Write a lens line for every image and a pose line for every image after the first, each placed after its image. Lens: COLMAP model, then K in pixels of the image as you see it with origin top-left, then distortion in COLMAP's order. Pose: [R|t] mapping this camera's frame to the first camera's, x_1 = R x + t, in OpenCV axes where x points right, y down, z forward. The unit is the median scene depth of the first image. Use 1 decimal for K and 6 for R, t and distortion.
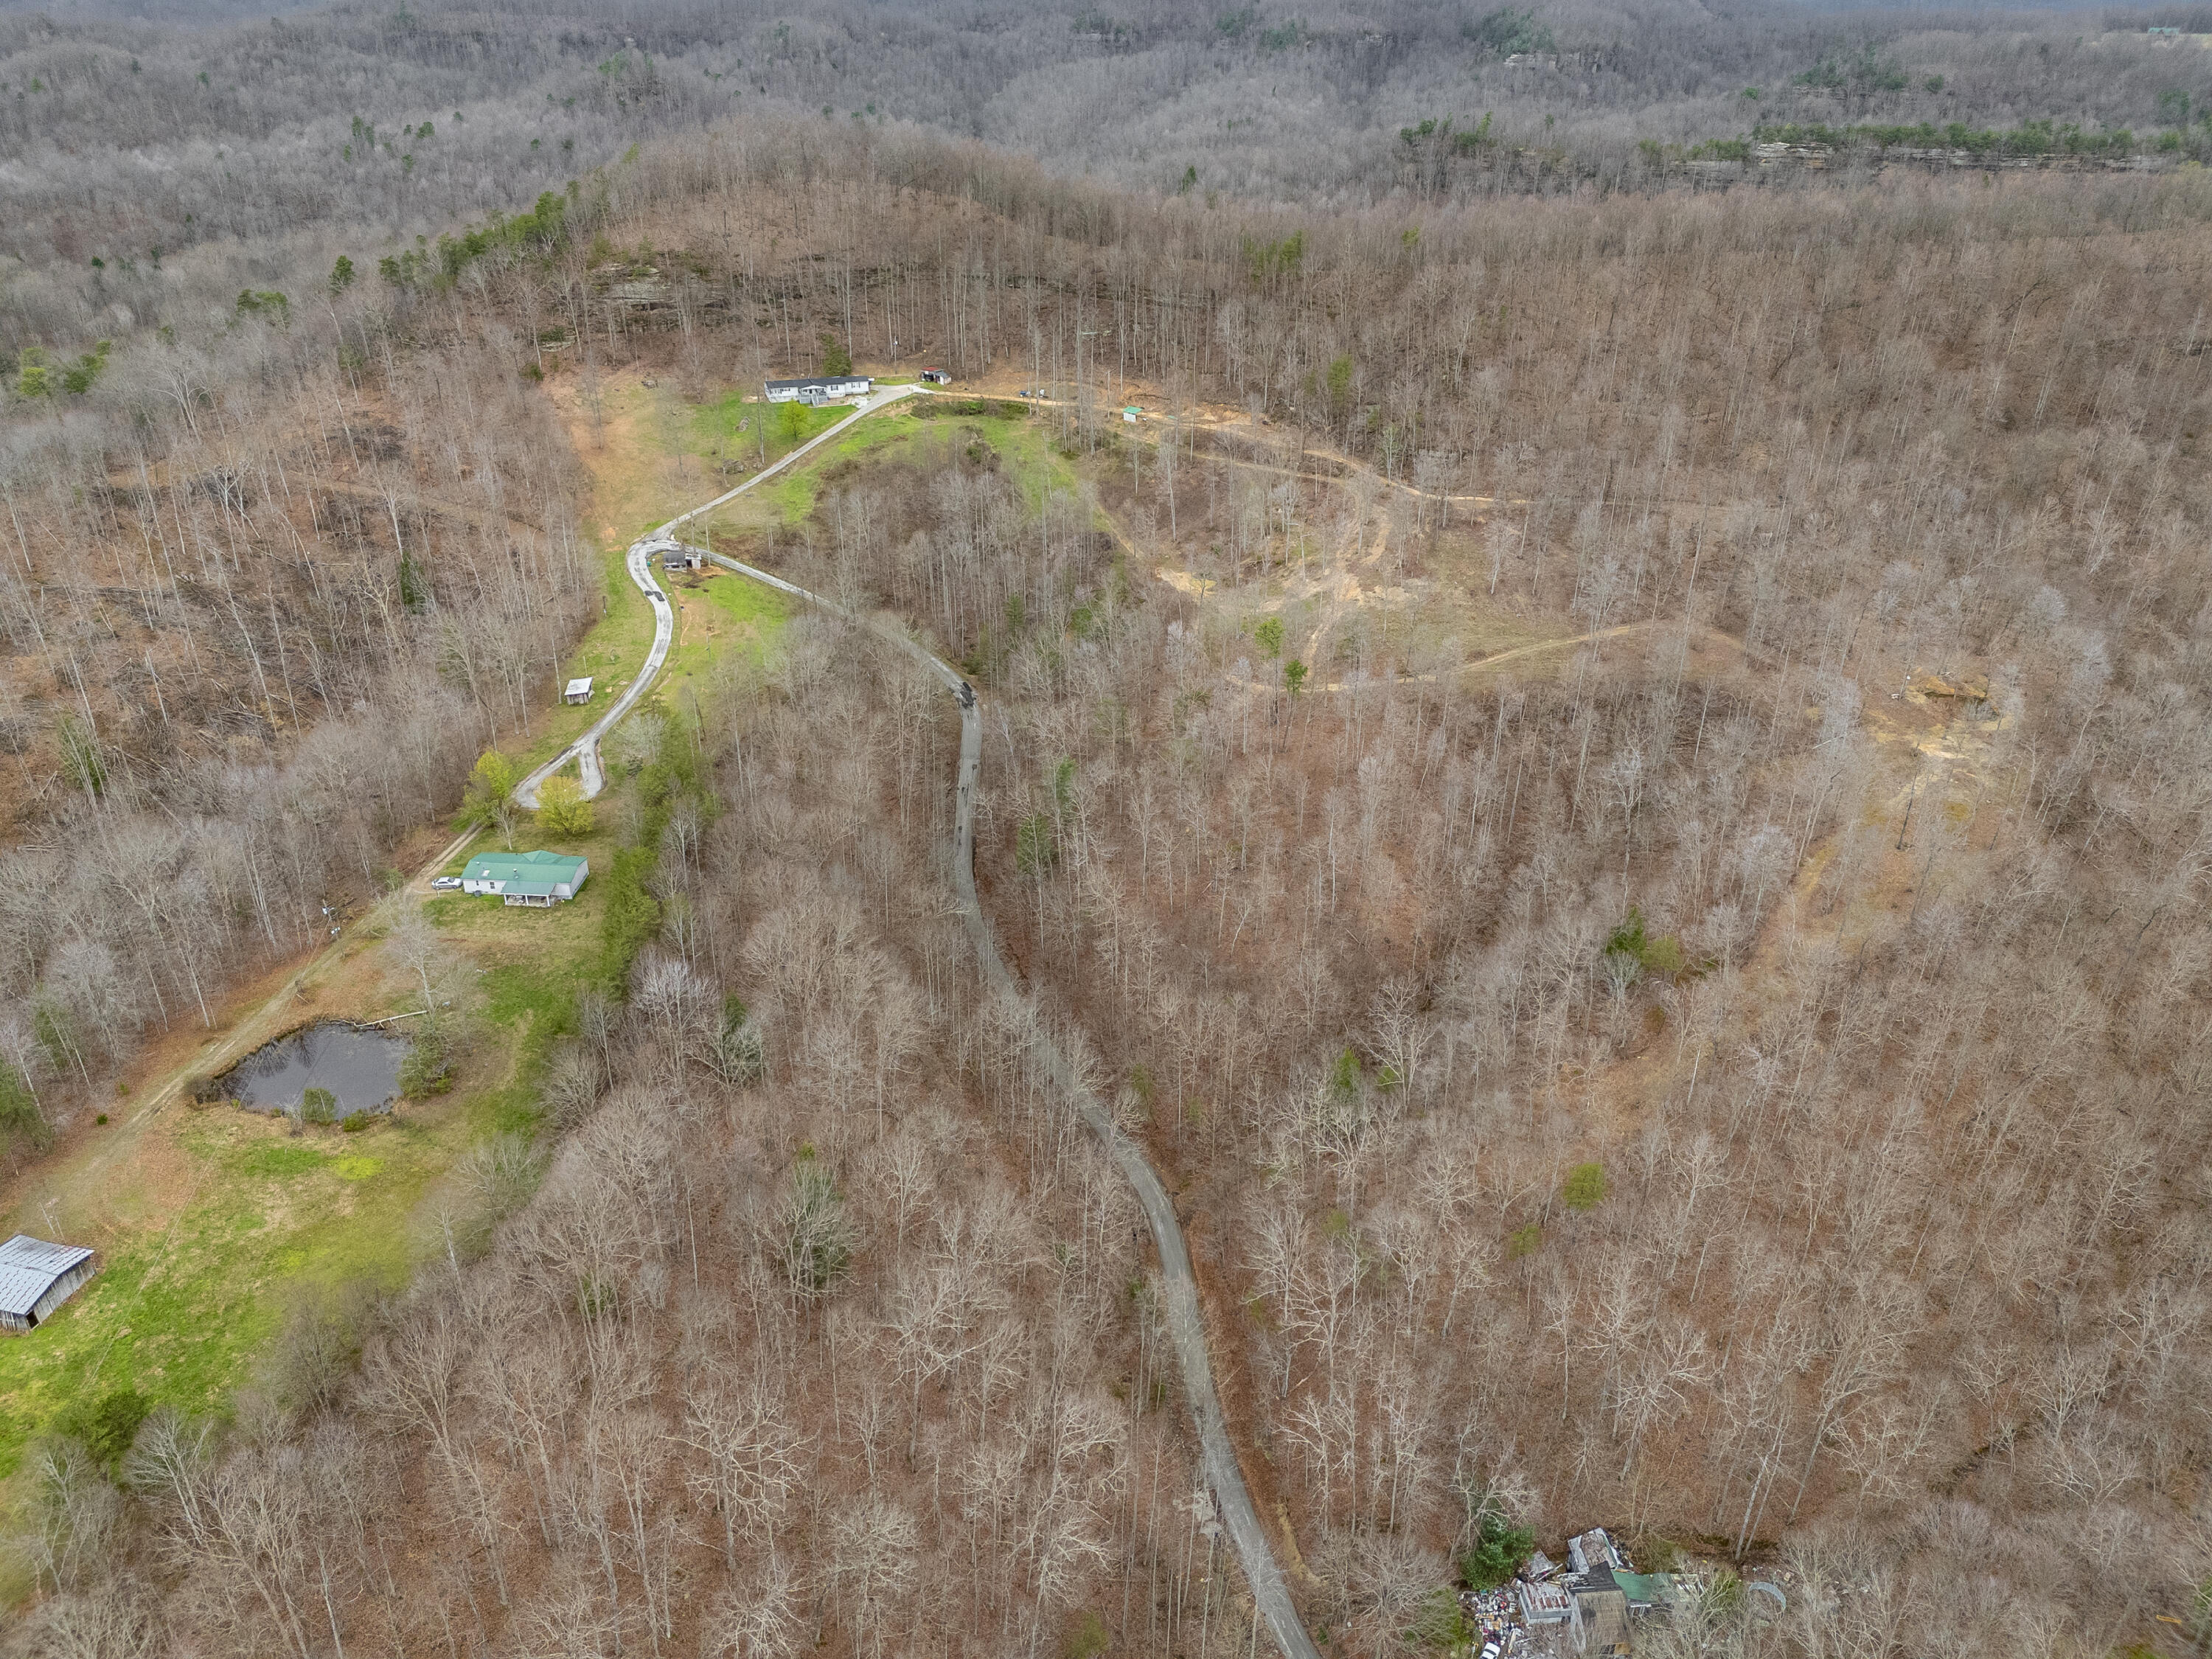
lens RADIAL K [[1617.6, 0, 1108.1], [0, 1617.6, 833.8], [0, 0, 1]] dist [0.054470, -0.045261]
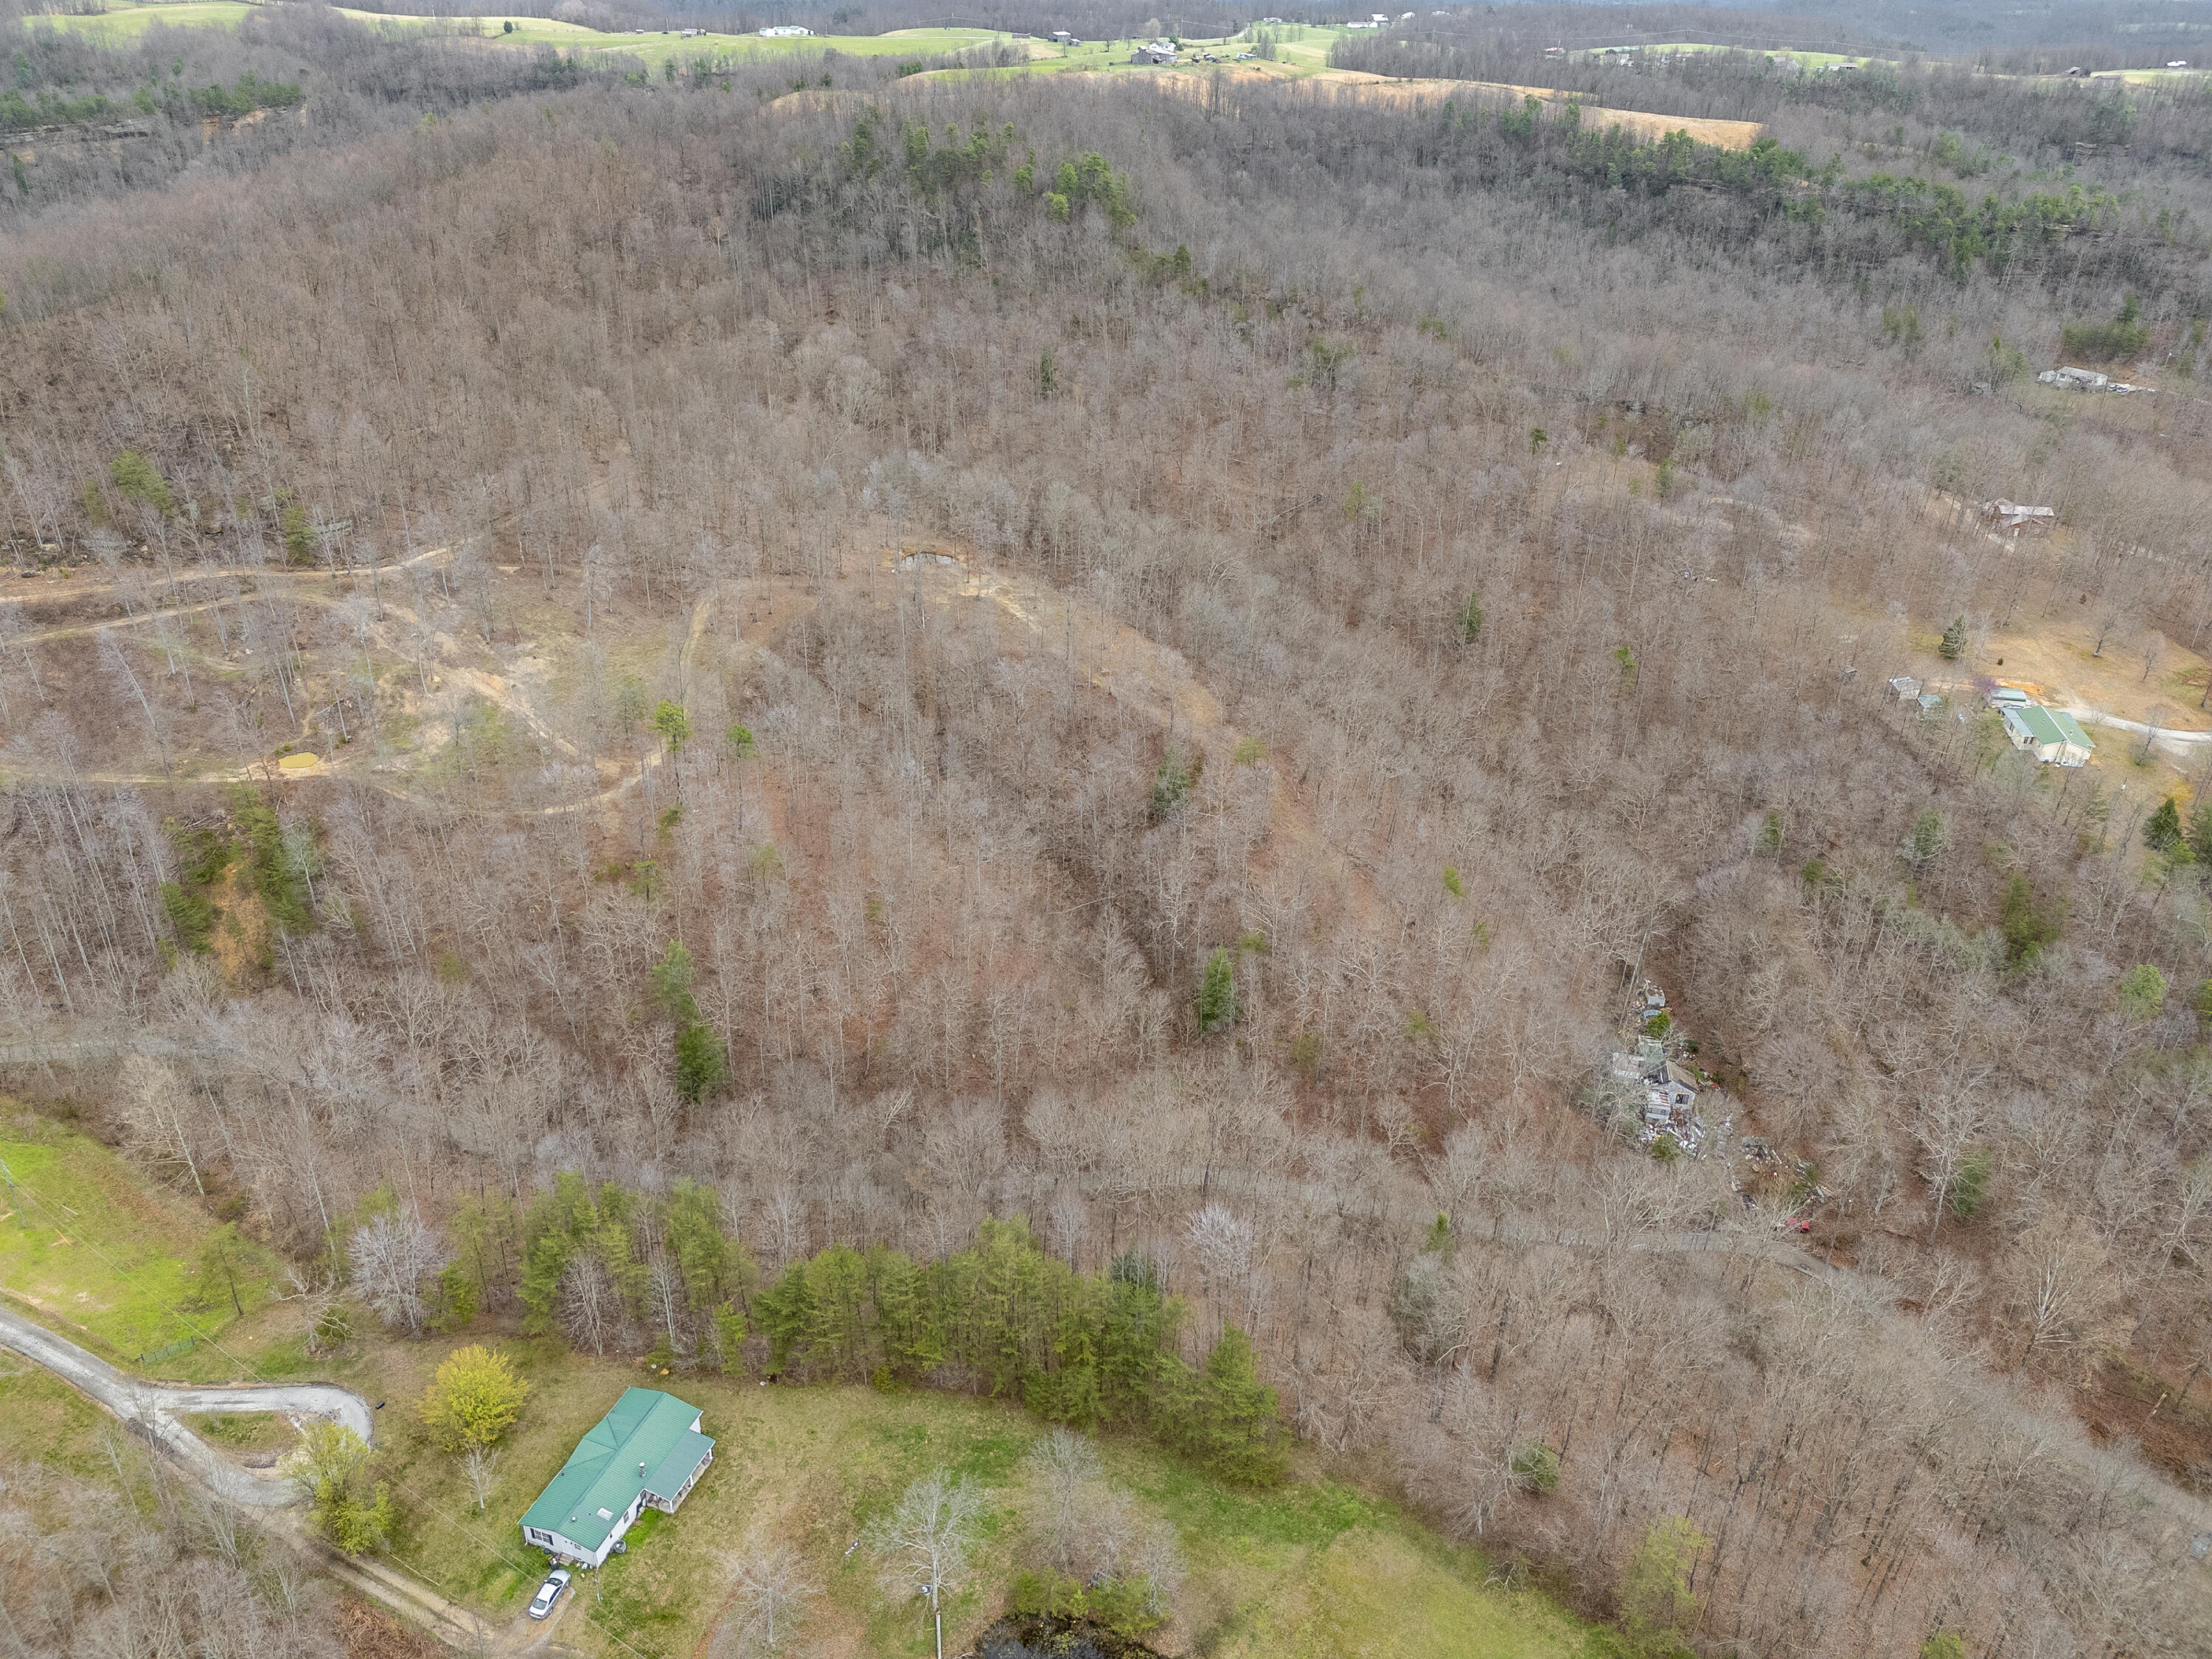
lens RADIAL K [[1617.6, 0, 1108.1], [0, 1617.6, 833.8], [0, 0, 1]] dist [0.054470, -0.045261]
pose [[0.298300, -0.465163, 0.833451, -0.414837], [0.444642, 0.840392, 0.309895, -0.168133], [-0.844577, 0.278146, 0.457520, 0.294453]]
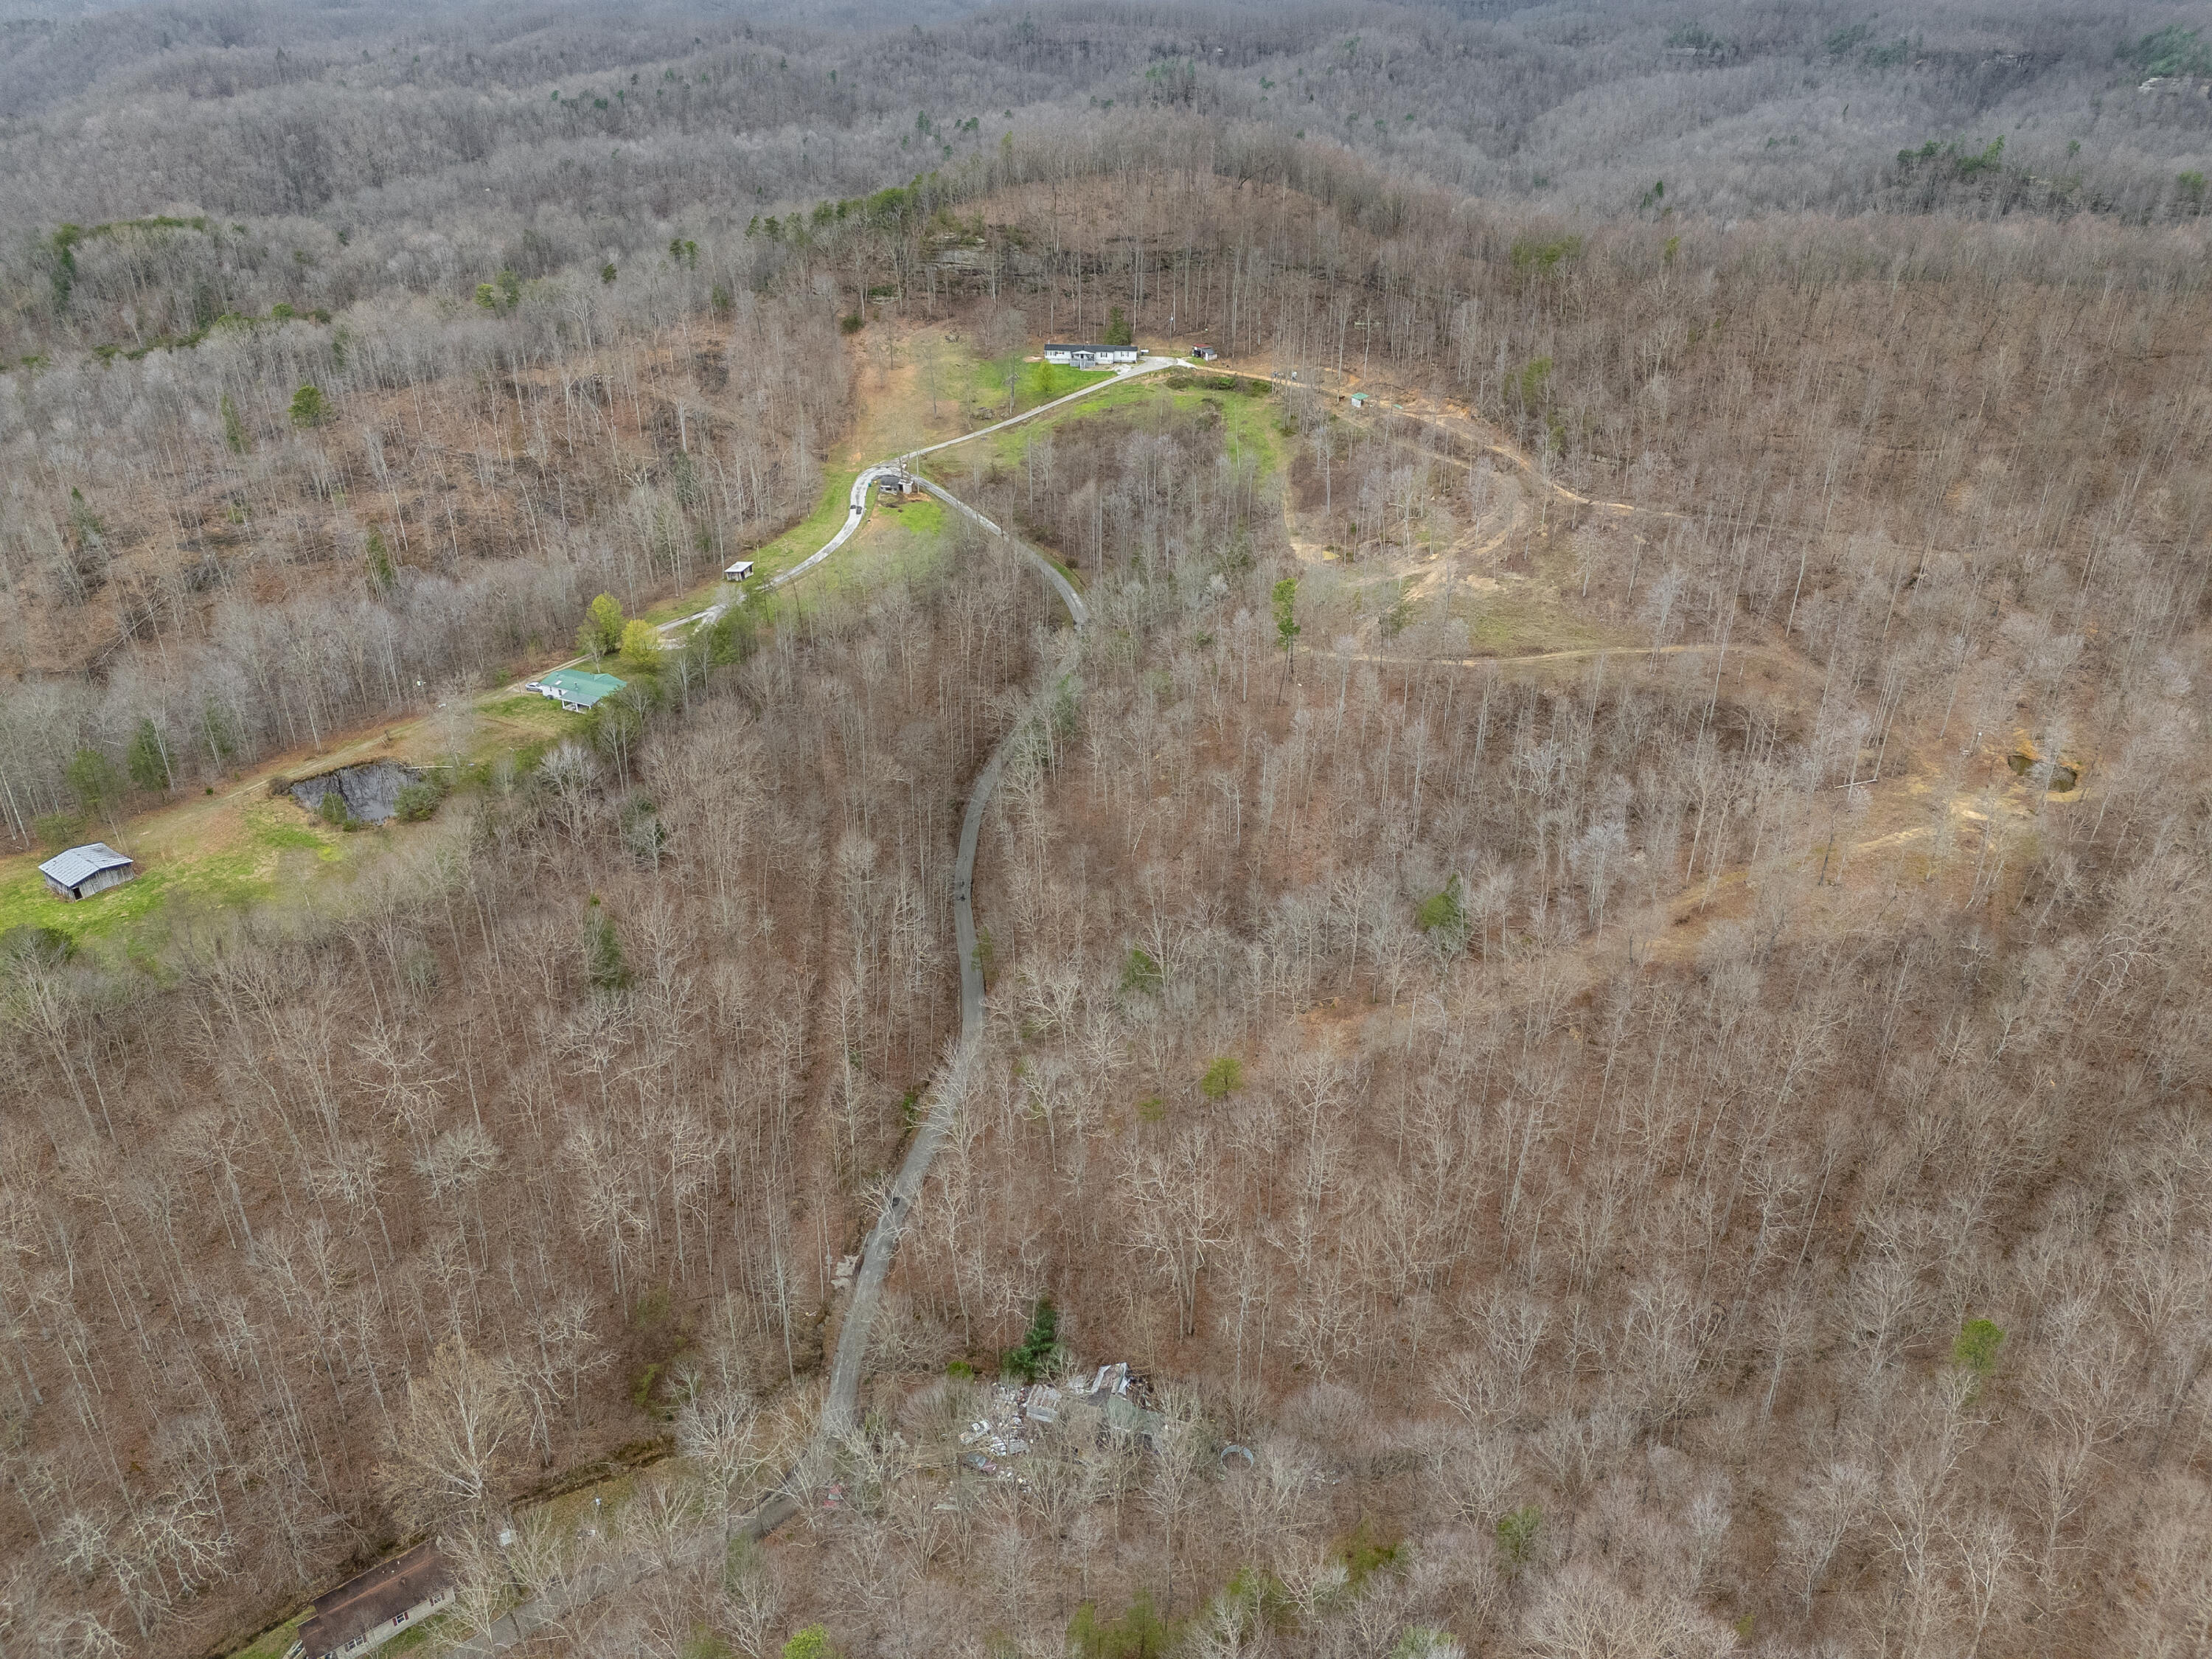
lens RADIAL K [[1617.6, 0, 1108.1], [0, 1617.6, 833.8], [0, 0, 1]] dist [0.054470, -0.045261]
pose [[0.929920, 0.173965, -0.324014, 0.257634], [-0.176467, 0.984063, 0.021889, 0.021184], [0.322658, 0.036823, 0.945799, -0.028799]]
